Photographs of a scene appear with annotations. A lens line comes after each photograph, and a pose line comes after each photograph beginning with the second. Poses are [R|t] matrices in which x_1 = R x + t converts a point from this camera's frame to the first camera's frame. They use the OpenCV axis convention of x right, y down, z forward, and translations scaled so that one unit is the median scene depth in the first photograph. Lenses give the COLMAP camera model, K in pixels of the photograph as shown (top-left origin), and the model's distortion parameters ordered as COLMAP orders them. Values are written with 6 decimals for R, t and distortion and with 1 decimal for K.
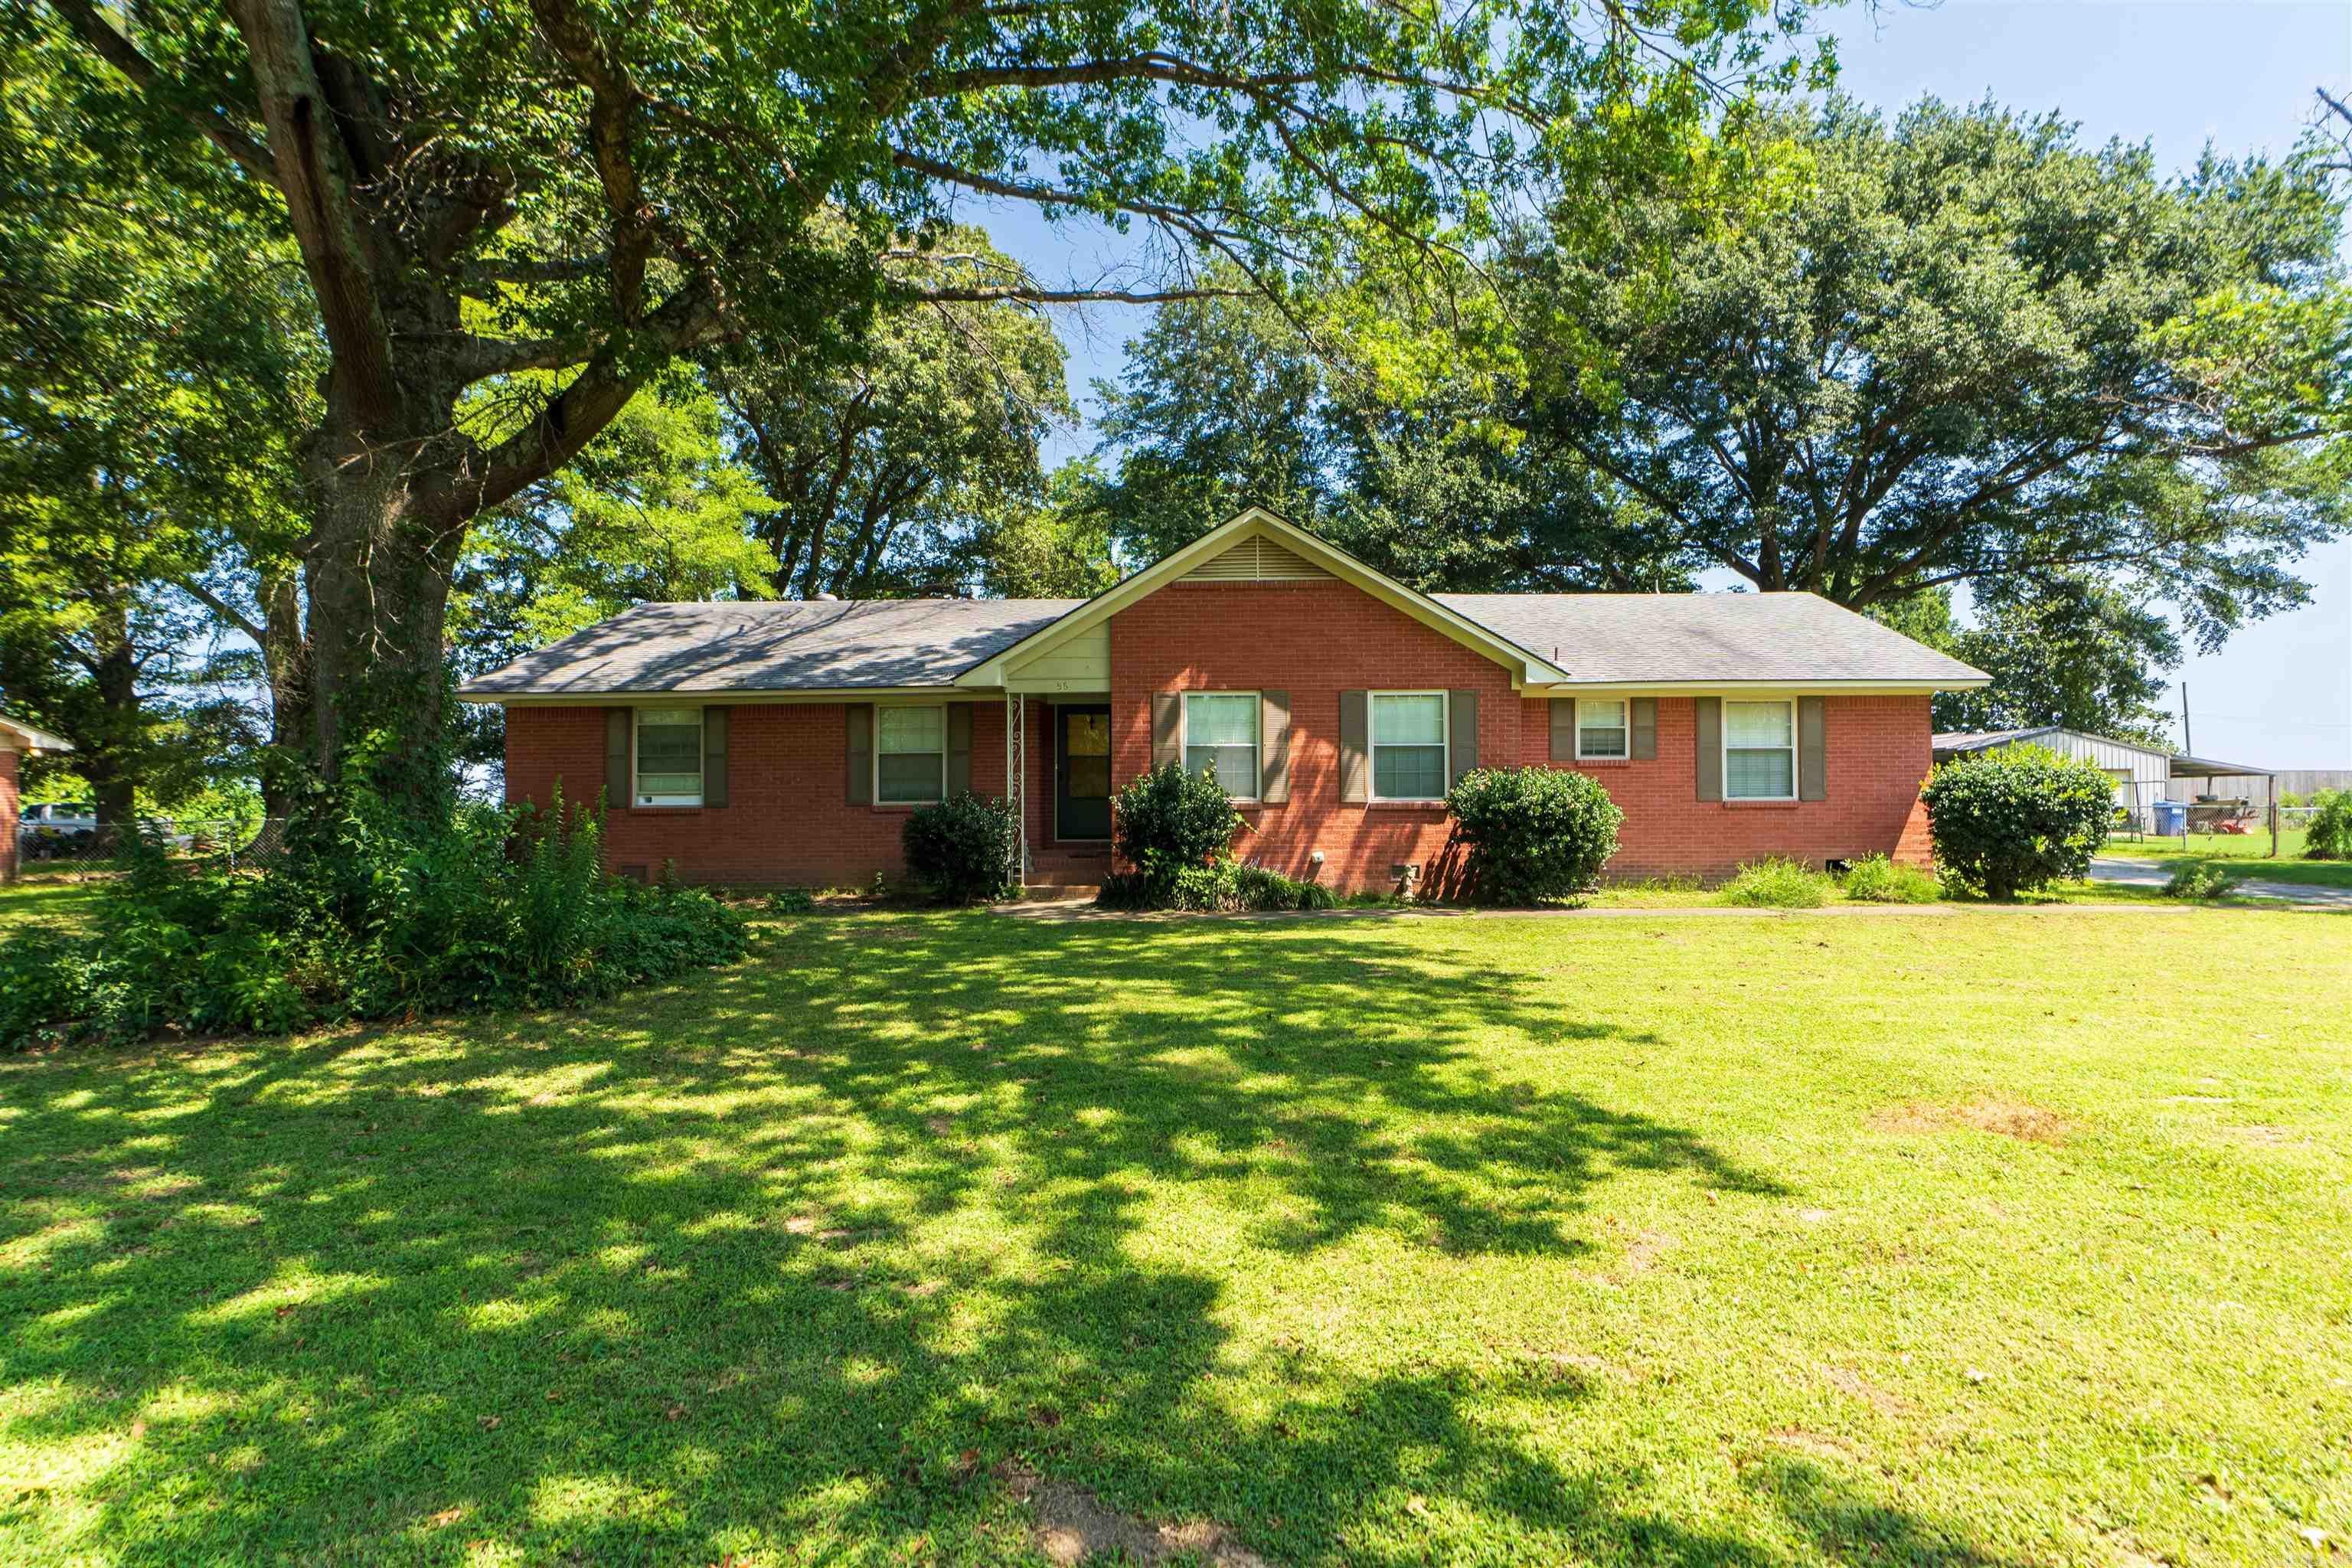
lens RADIAL K [[1112.0, 0, 1176.0], [0, 1112.0, 784.0], [0, 0, 1]] dist [0.002386, 0.000080]
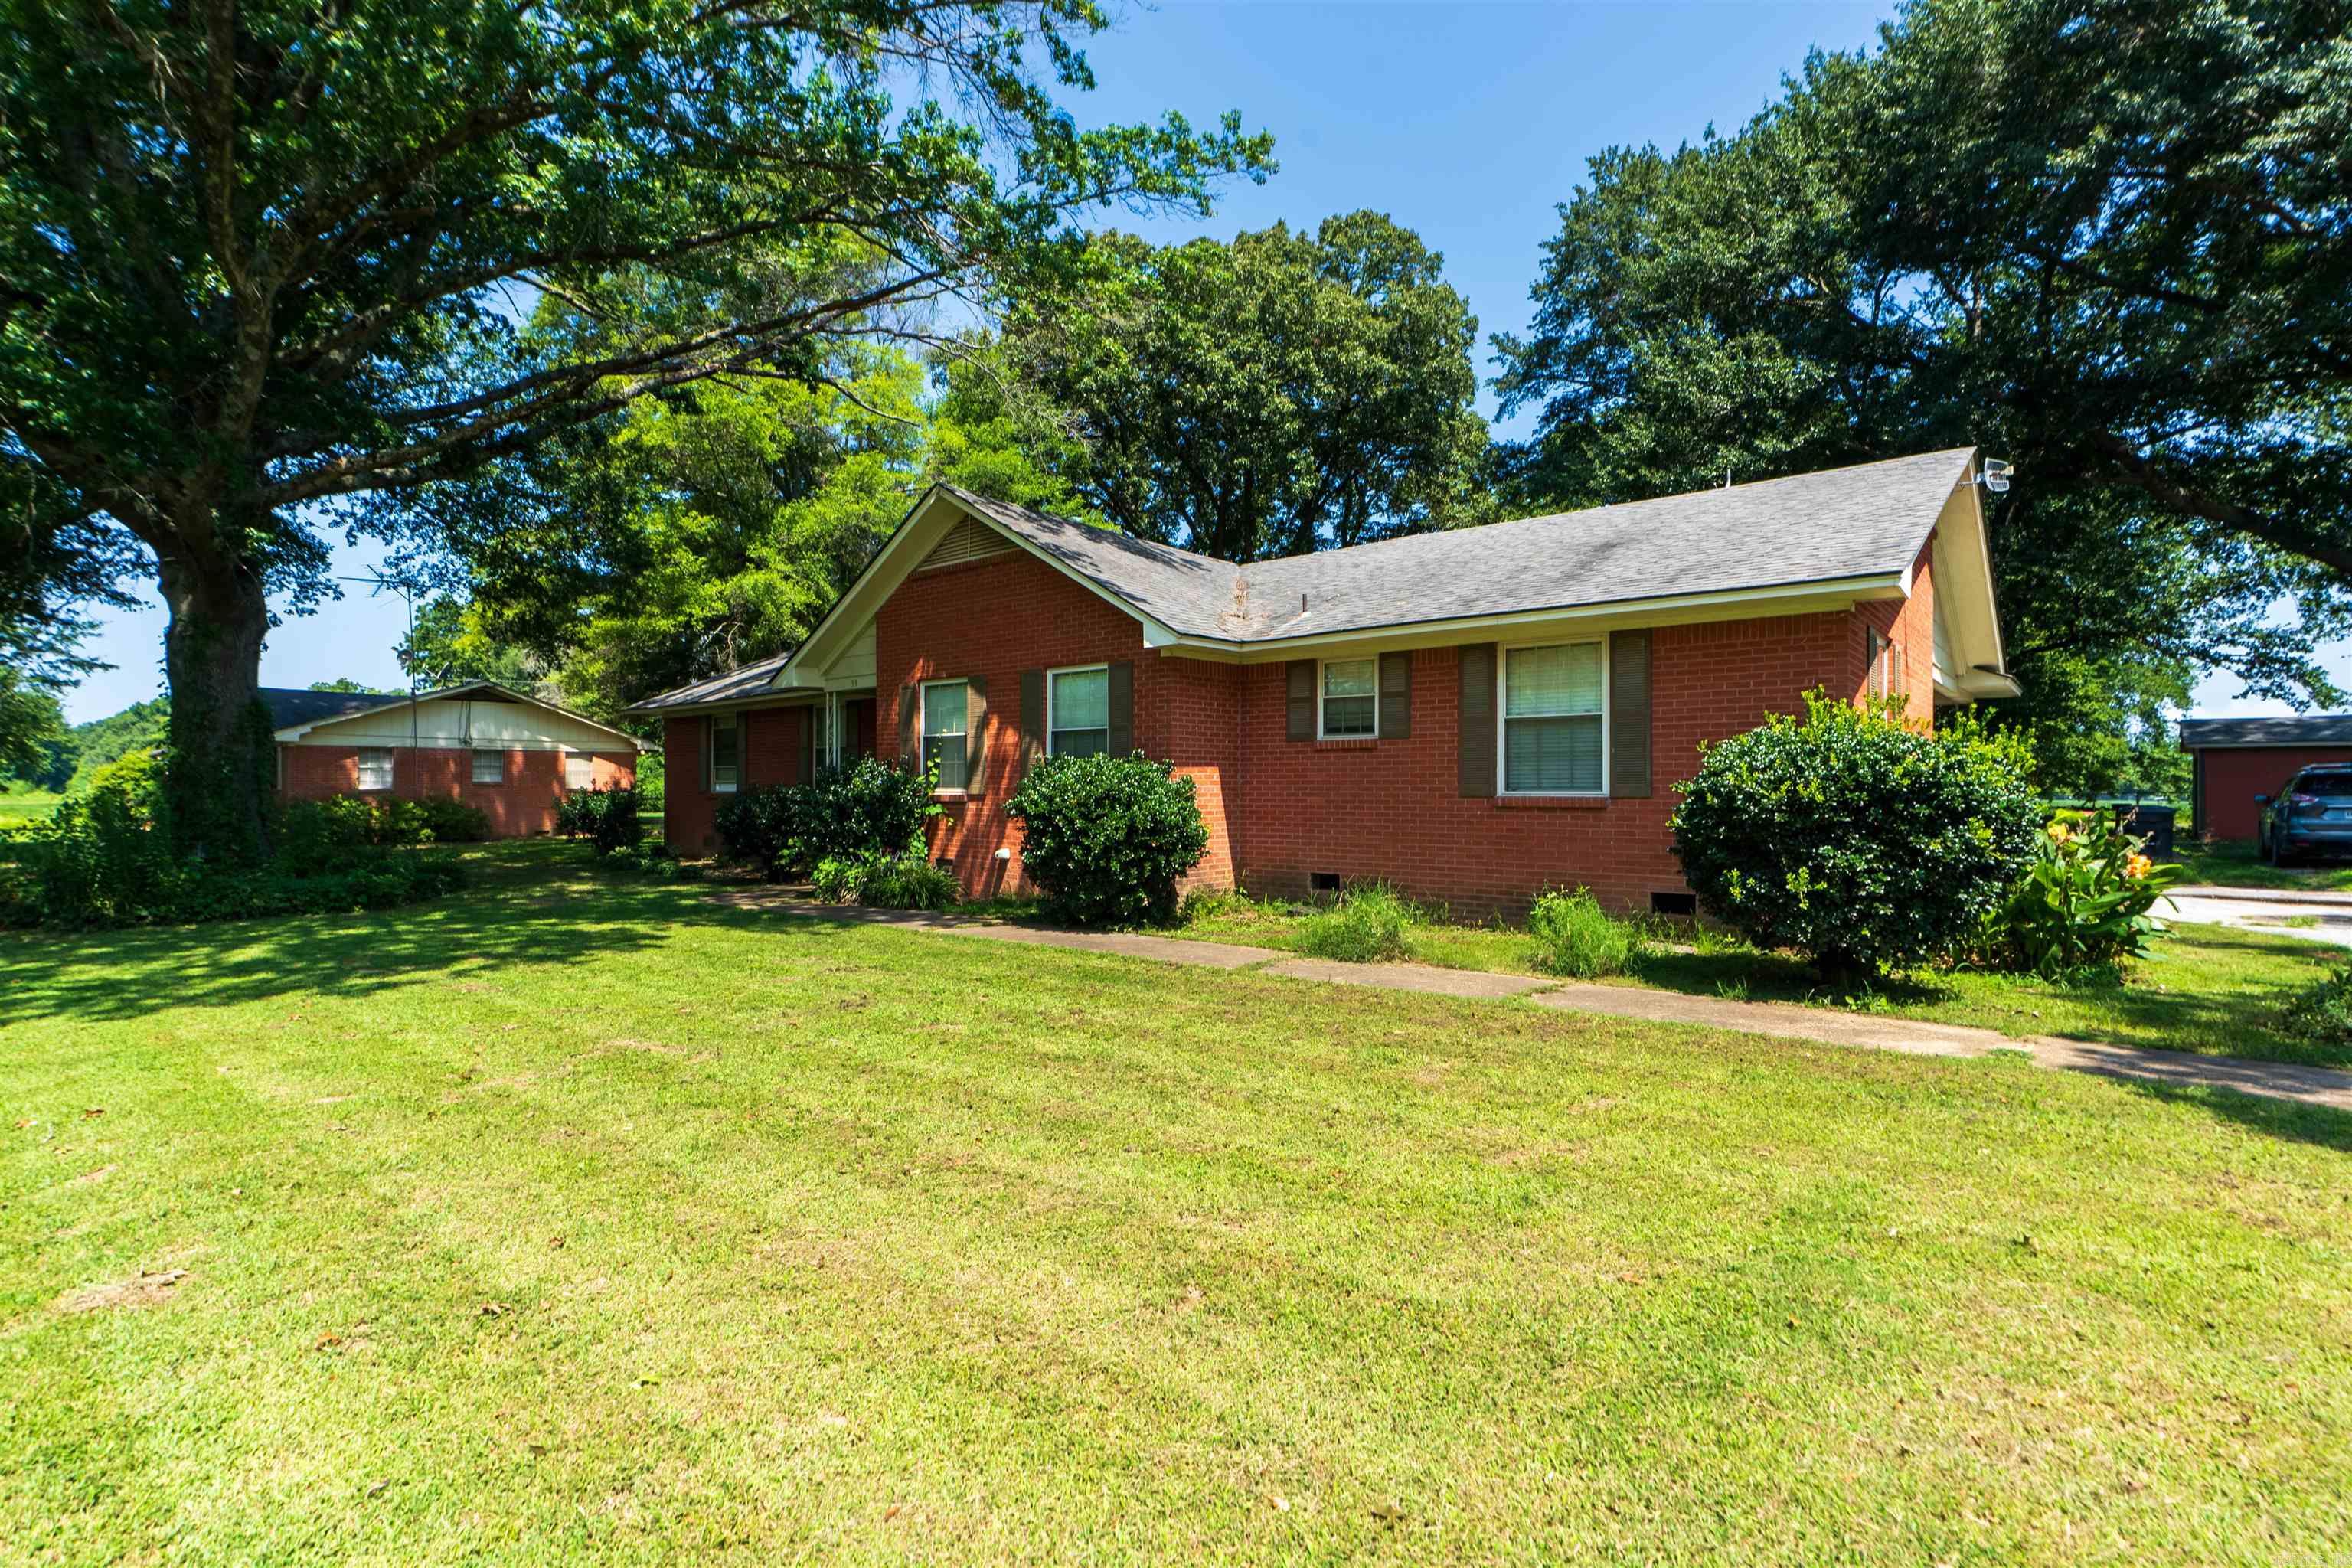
lens RADIAL K [[1068.8, 0, 1176.0], [0, 1068.8, 784.0], [0, 0, 1]] dist [-0.033176, 0.000027]
pose [[0.793503, -0.001075, -0.608566, 0.754165], [0.008775, 0.999915, 0.009676, -0.000613], [0.608503, -0.013018, 0.793444, 0.387340]]
